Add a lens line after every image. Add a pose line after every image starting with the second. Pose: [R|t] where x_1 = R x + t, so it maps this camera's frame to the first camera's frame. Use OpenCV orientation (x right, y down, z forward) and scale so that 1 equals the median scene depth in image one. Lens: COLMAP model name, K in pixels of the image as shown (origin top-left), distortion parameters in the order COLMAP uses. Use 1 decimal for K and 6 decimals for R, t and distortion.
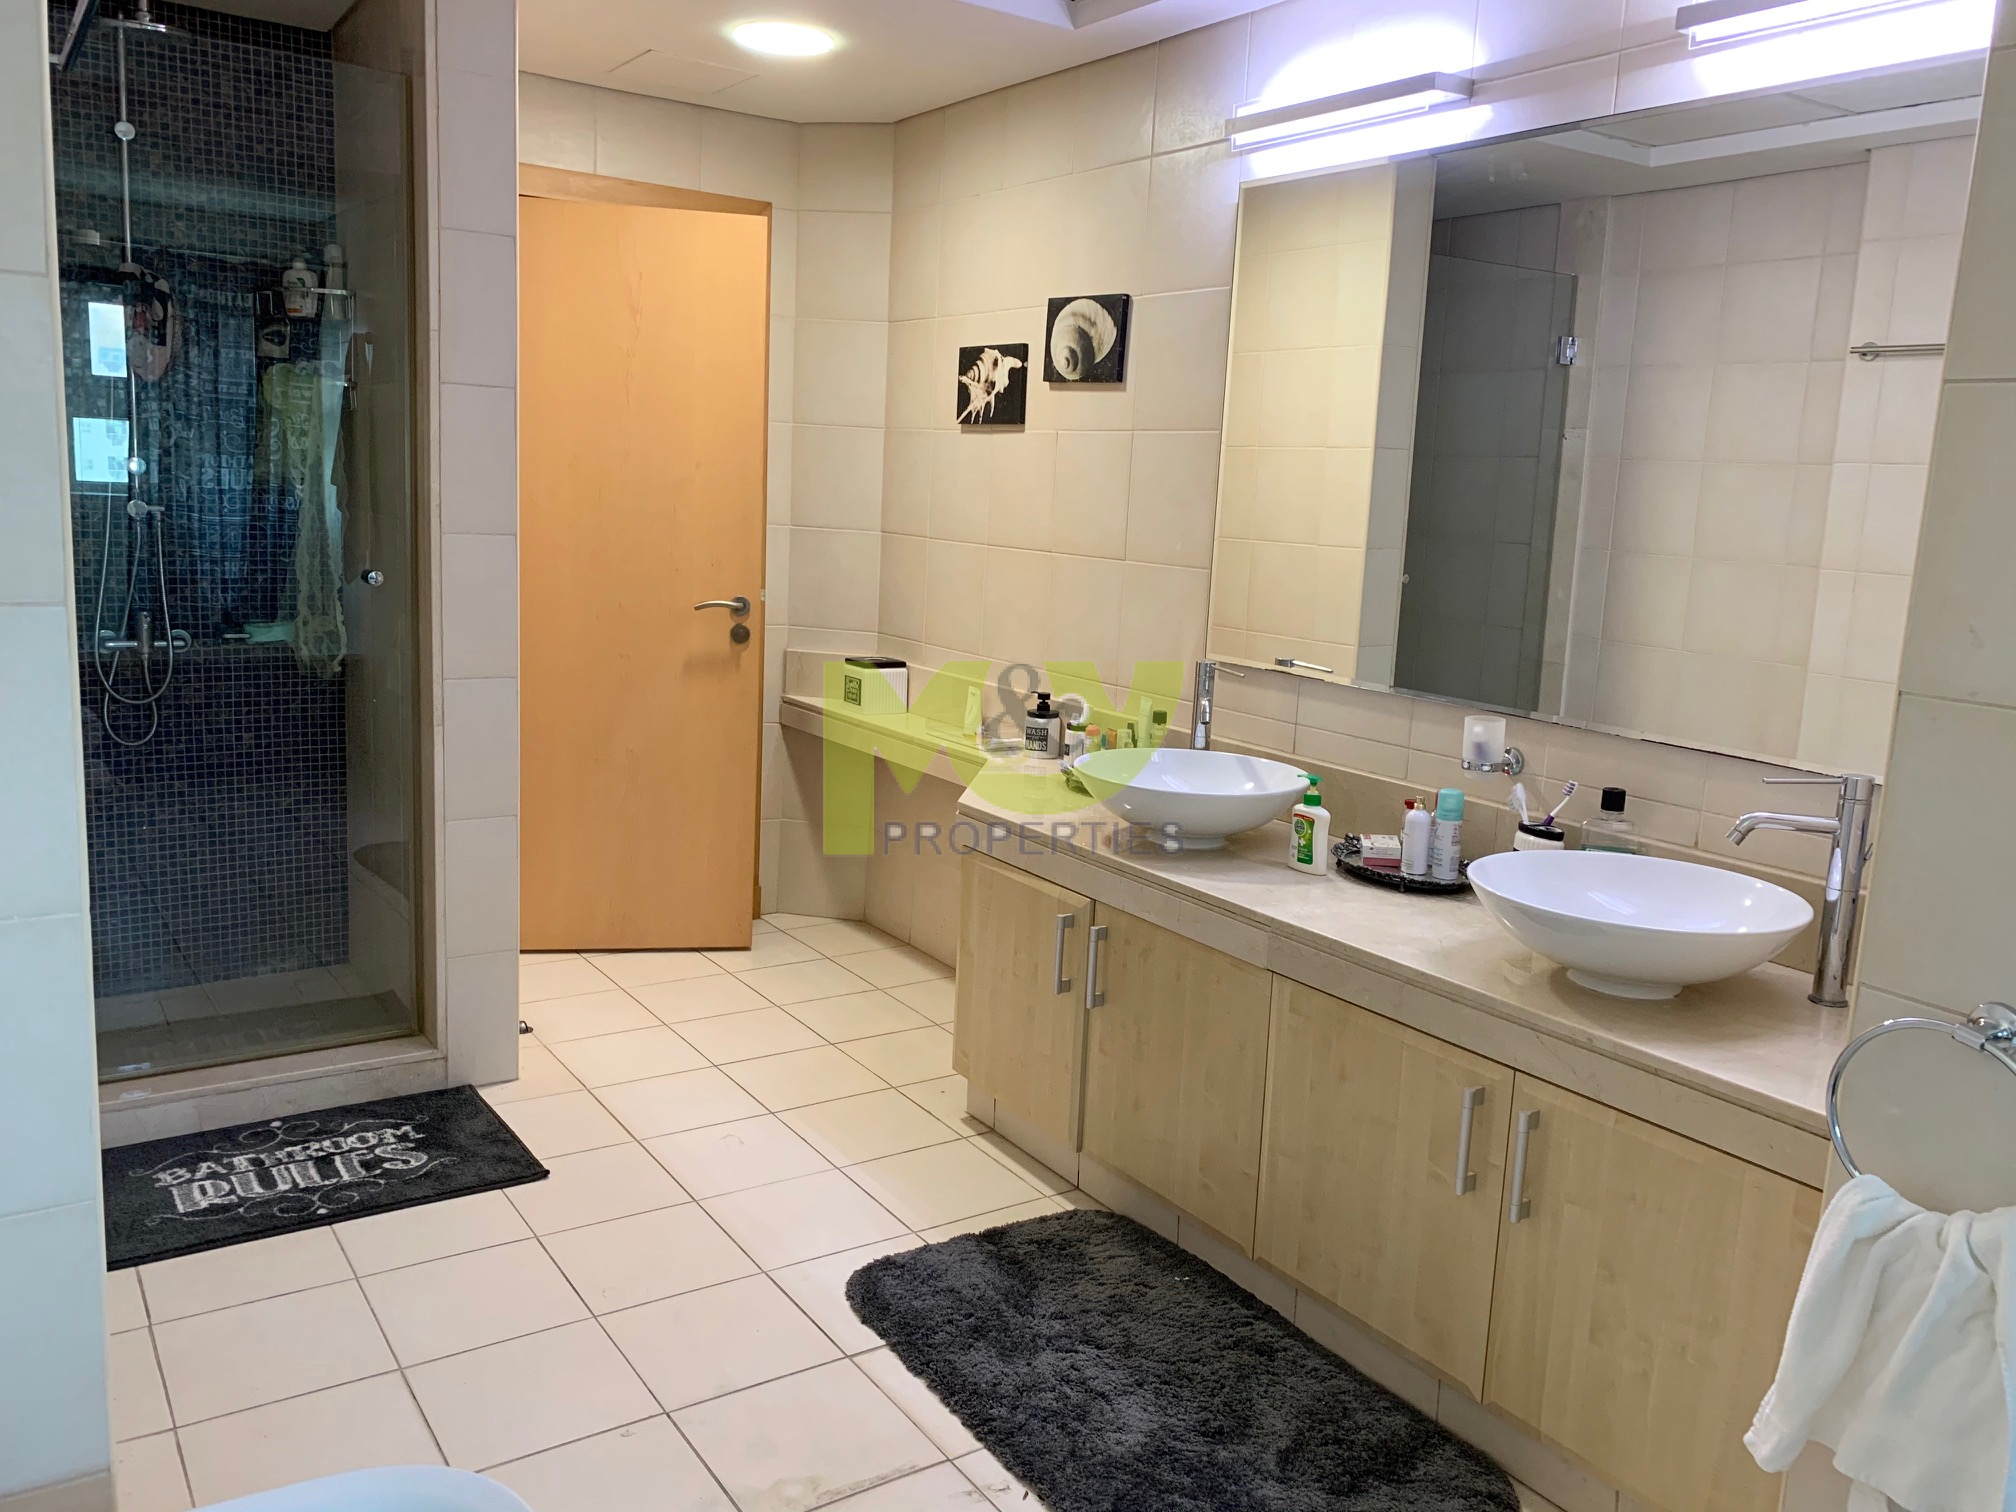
lens RADIAL K [[1559.7, 0, 1008.0], [0, 1559.7, 756.0], [0, 0, 1]] dist [0.064579, -0.081185]
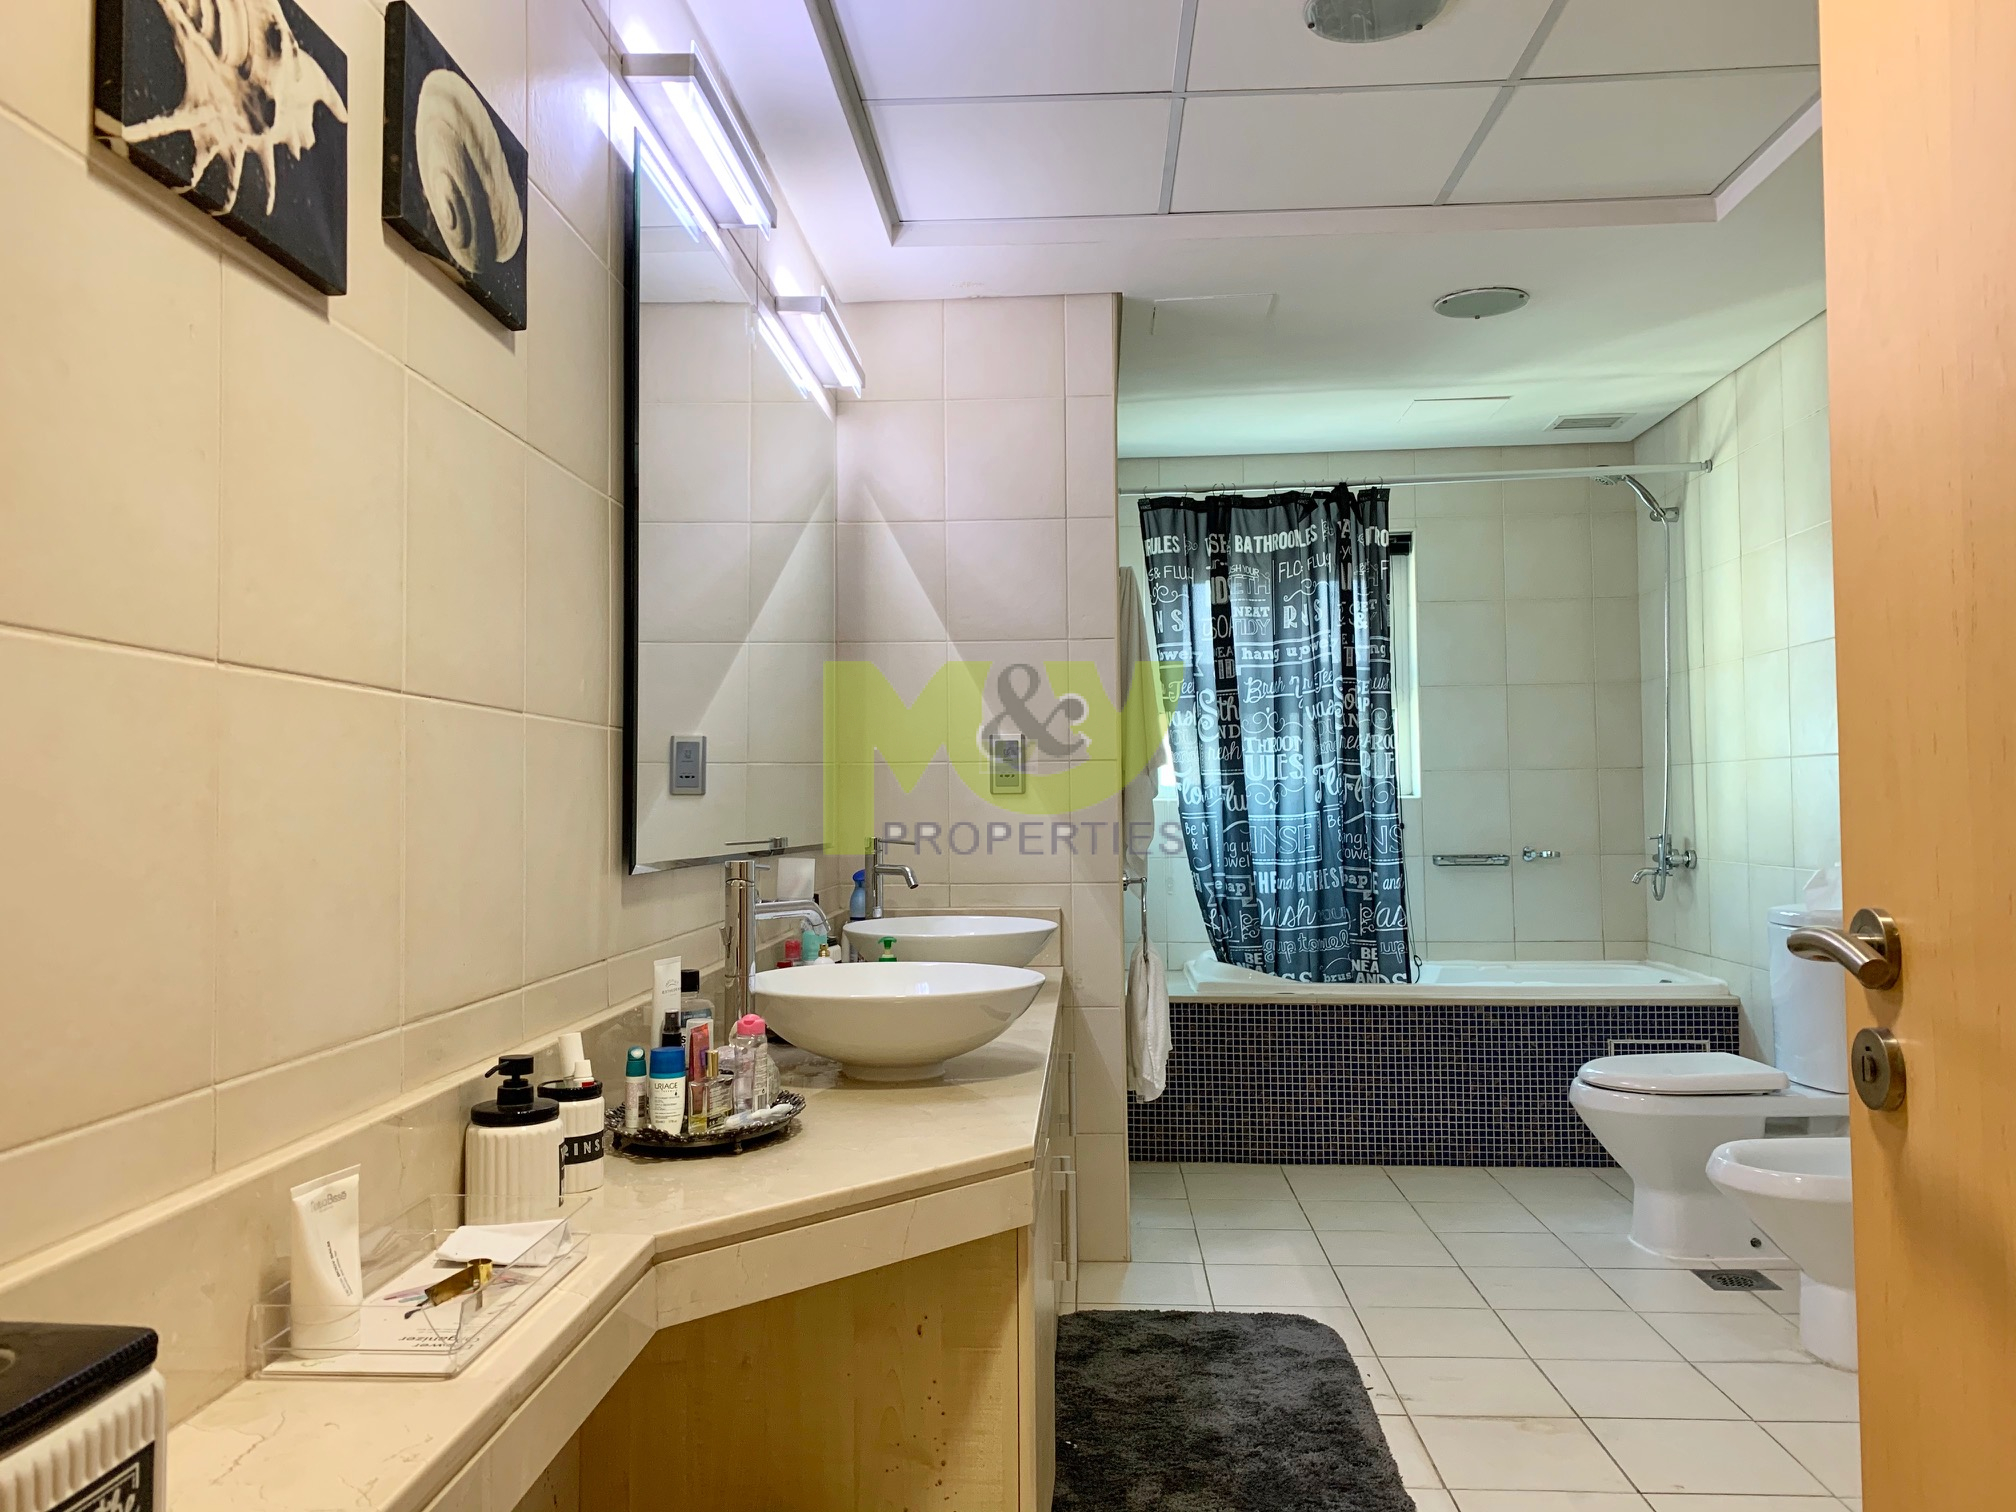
lens RADIAL K [[1559.7, 0, 1008.0], [0, 1559.7, 756.0], [0, 0, 1]] dist [0.064579, -0.081185]
pose [[-0.796898, -0.019628, 0.603795, -0.295992], [0.076117, 0.988245, 0.132585, -0.147897], [-0.599299, 0.151616, -0.786036, 1.168450]]
